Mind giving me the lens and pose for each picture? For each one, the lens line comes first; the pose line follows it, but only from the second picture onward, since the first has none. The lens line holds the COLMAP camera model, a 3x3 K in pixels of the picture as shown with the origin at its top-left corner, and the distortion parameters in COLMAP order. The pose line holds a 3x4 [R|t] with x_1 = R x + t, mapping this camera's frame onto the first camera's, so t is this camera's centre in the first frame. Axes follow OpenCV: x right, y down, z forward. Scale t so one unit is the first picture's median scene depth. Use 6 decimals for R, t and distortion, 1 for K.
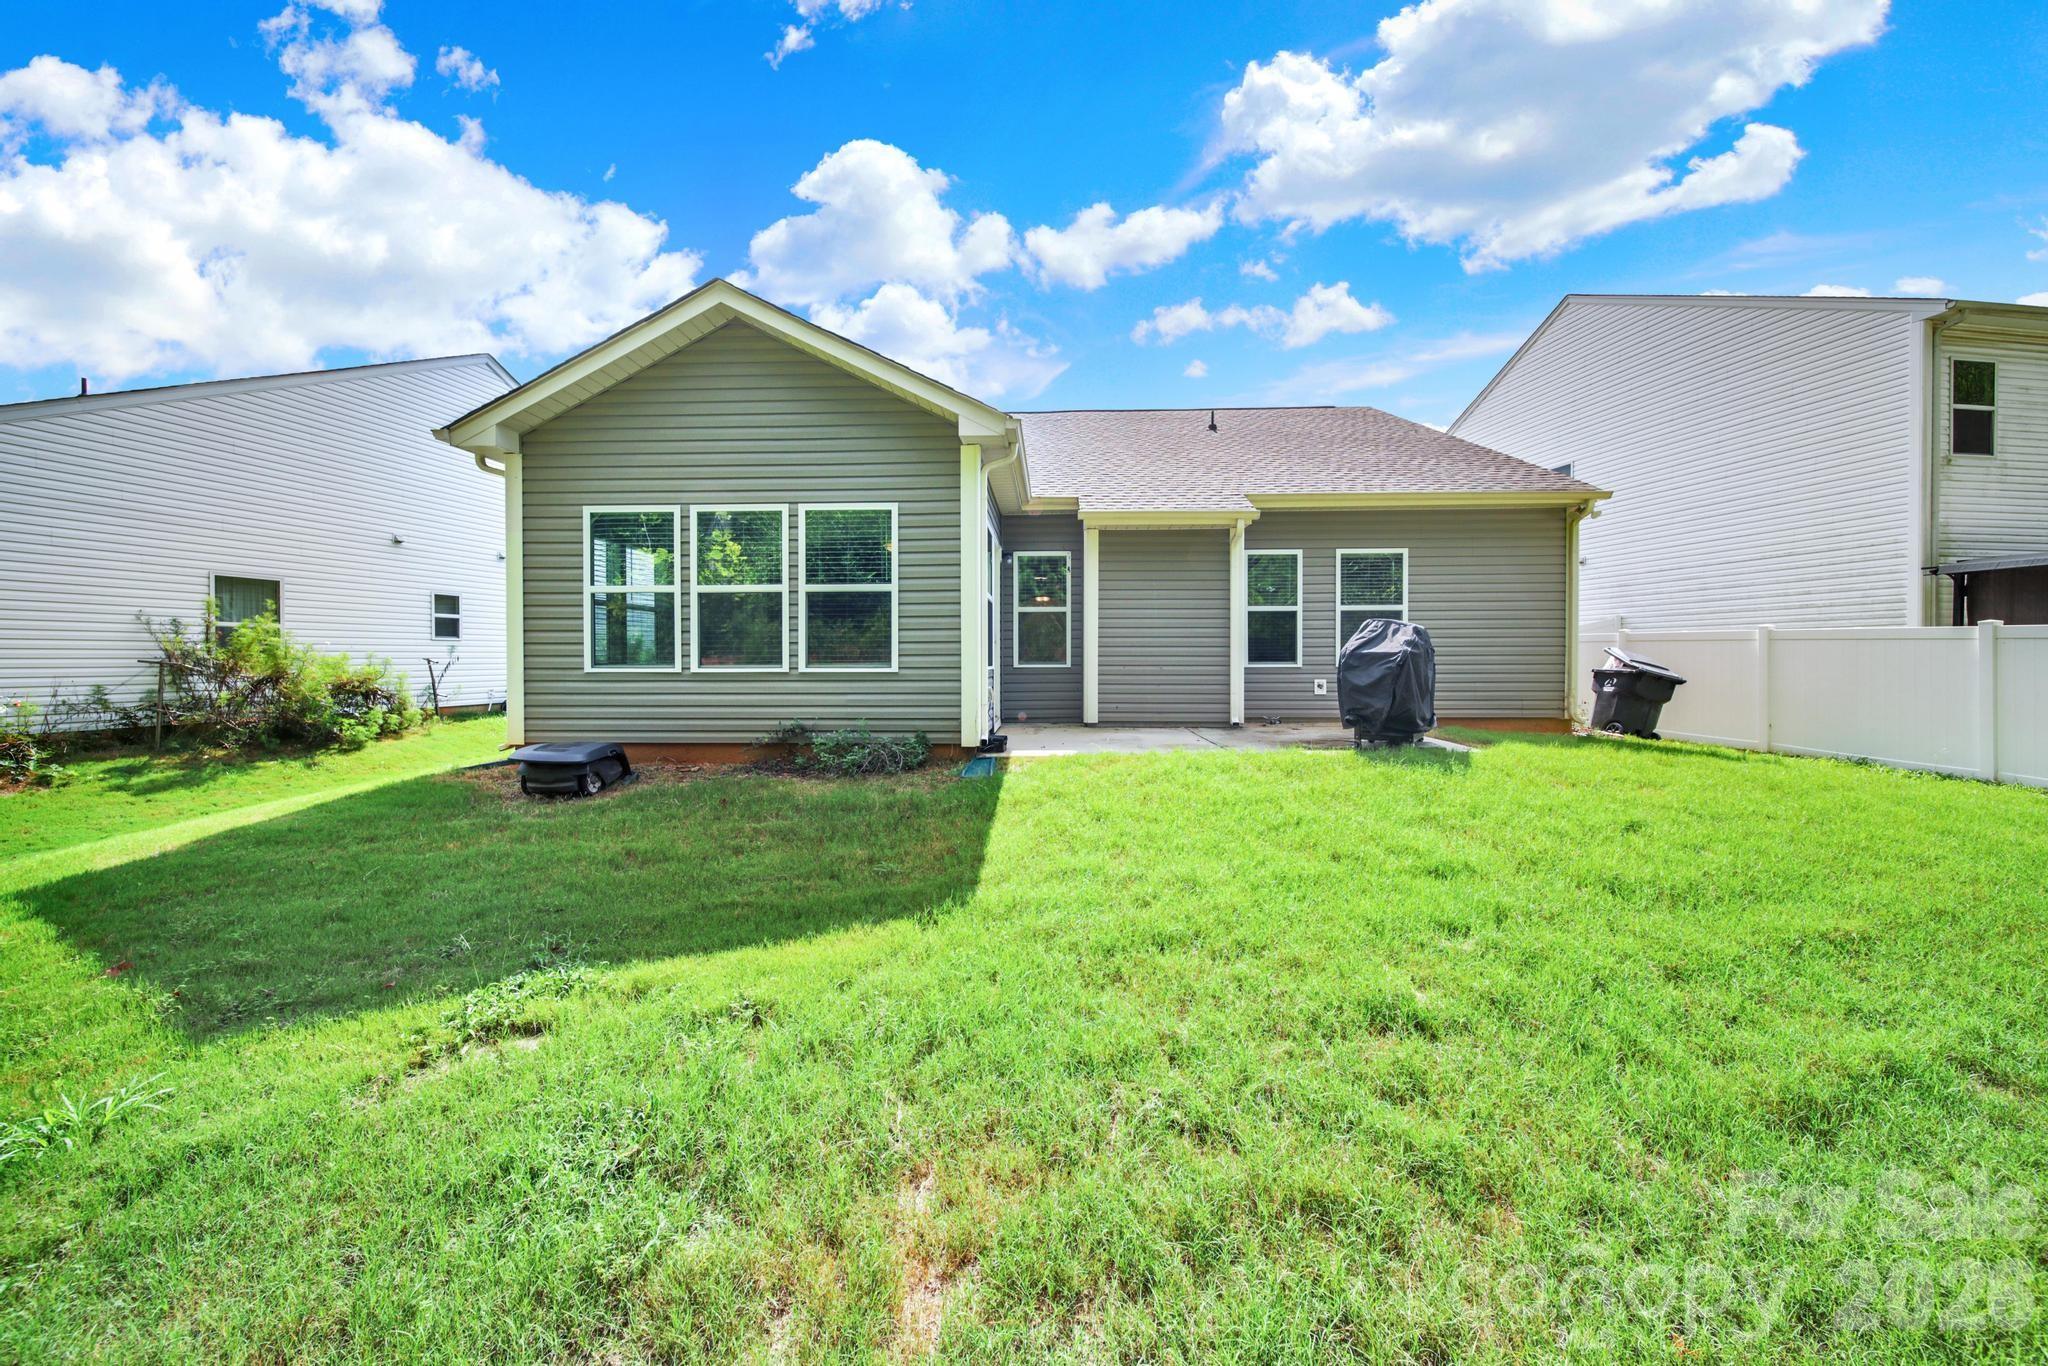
lens RADIAL K [[736.1, 0, 1024.0], [0, 736.1, 683.0], [0, 0, 1]] dist [-0.001074, -0.000199]
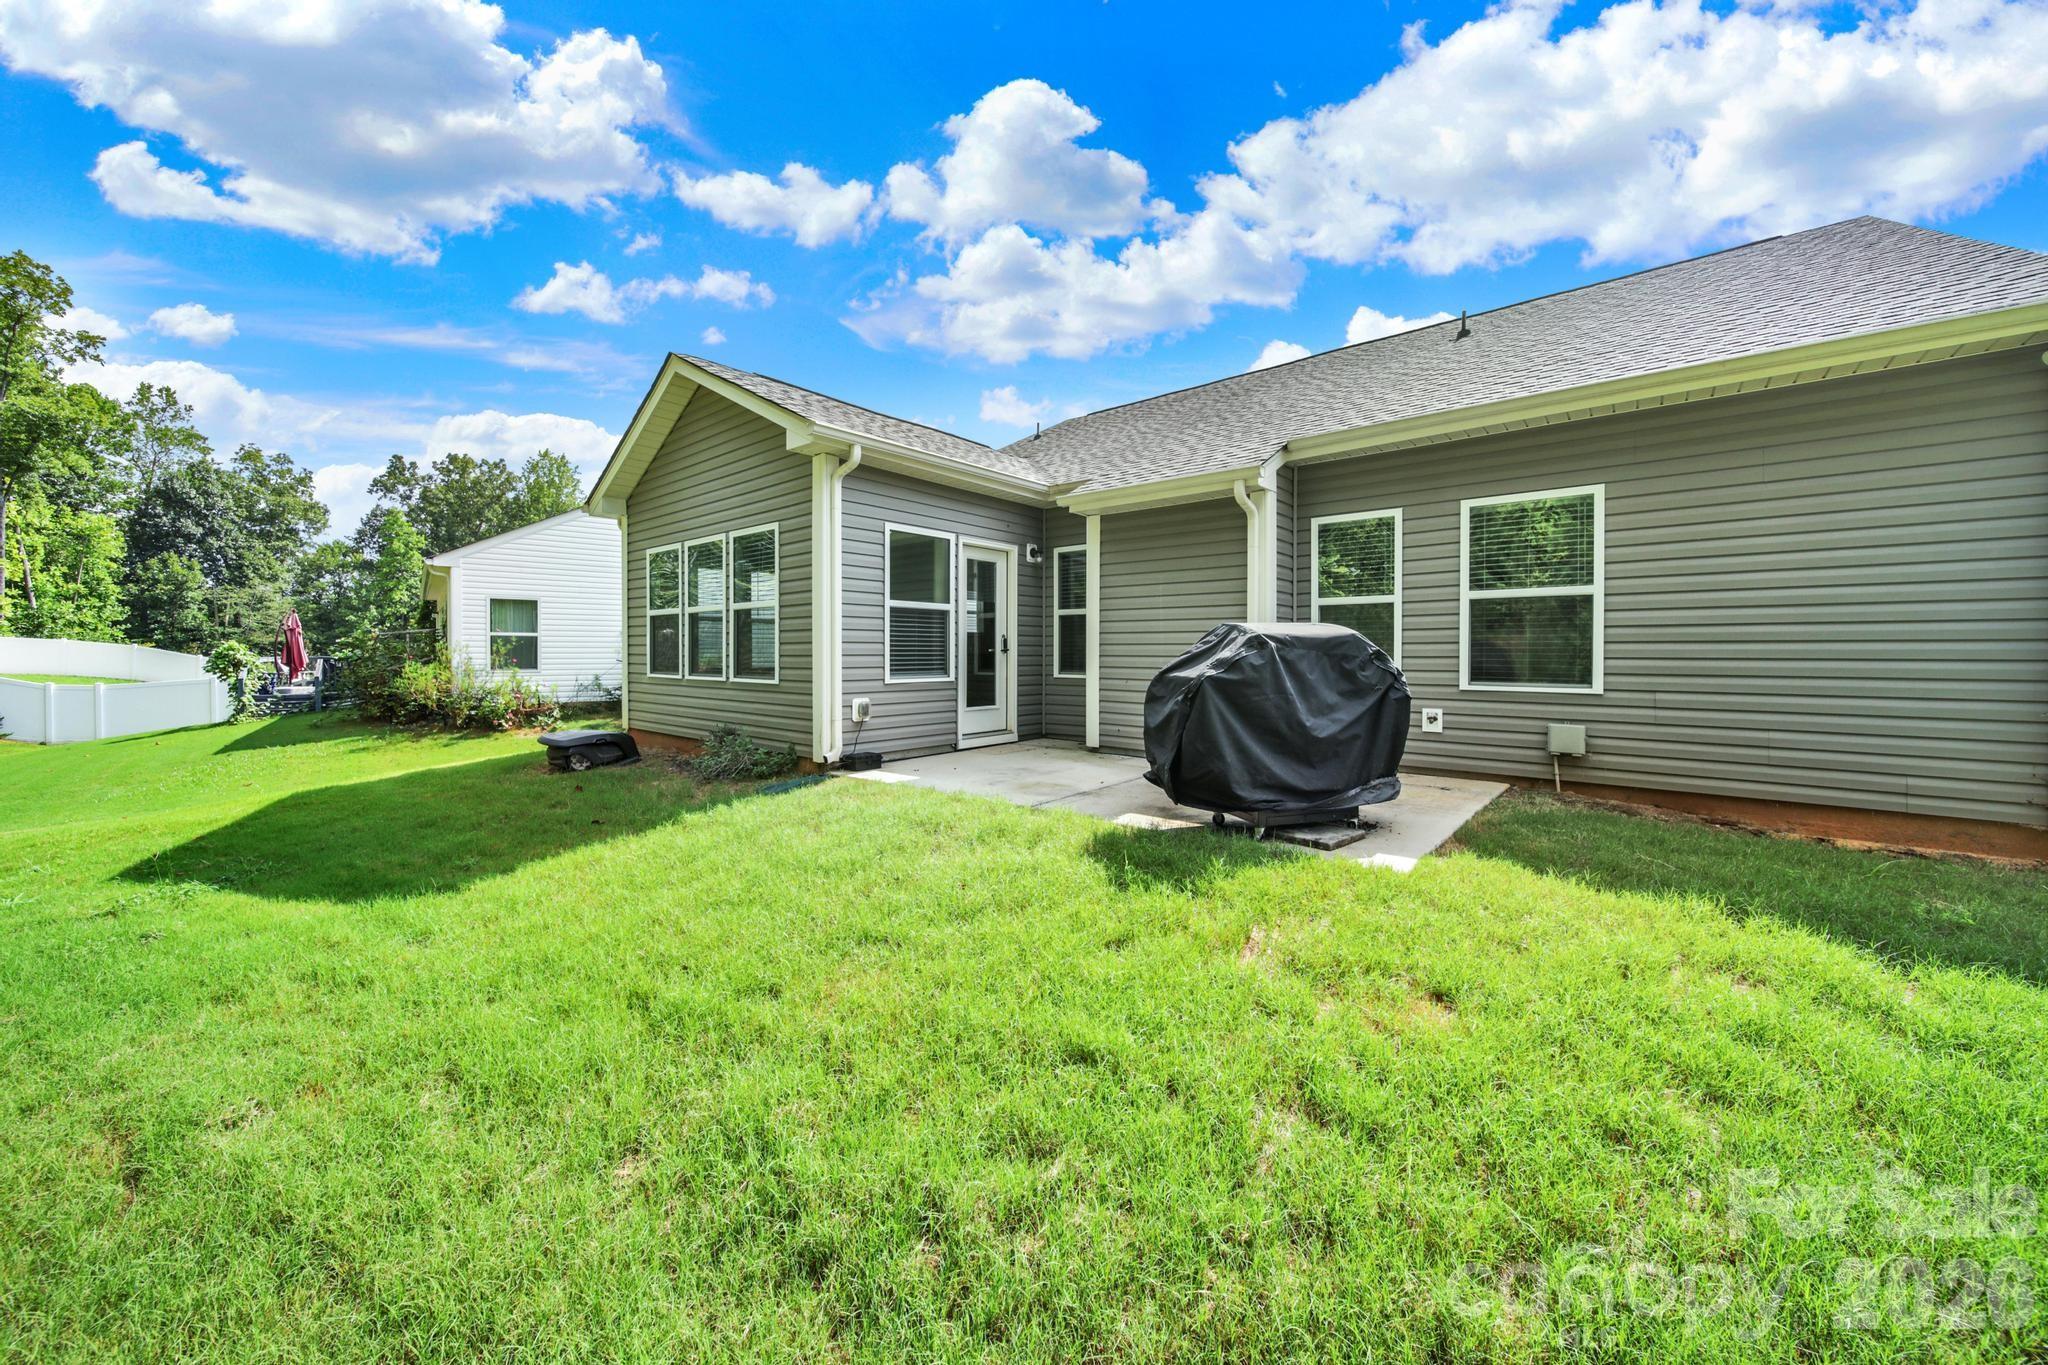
lens RADIAL K [[736.1, 0, 1024.0], [0, 736.1, 682.5], [0, 0, 1]] dist [-0.001074, -0.000199]
pose [[0.780235, 0.029546, -0.624789, 0.554134], [-0.023050, 0.999563, 0.018484, -0.032944], [0.625062, -0.000021, 0.780575, 0.295873]]
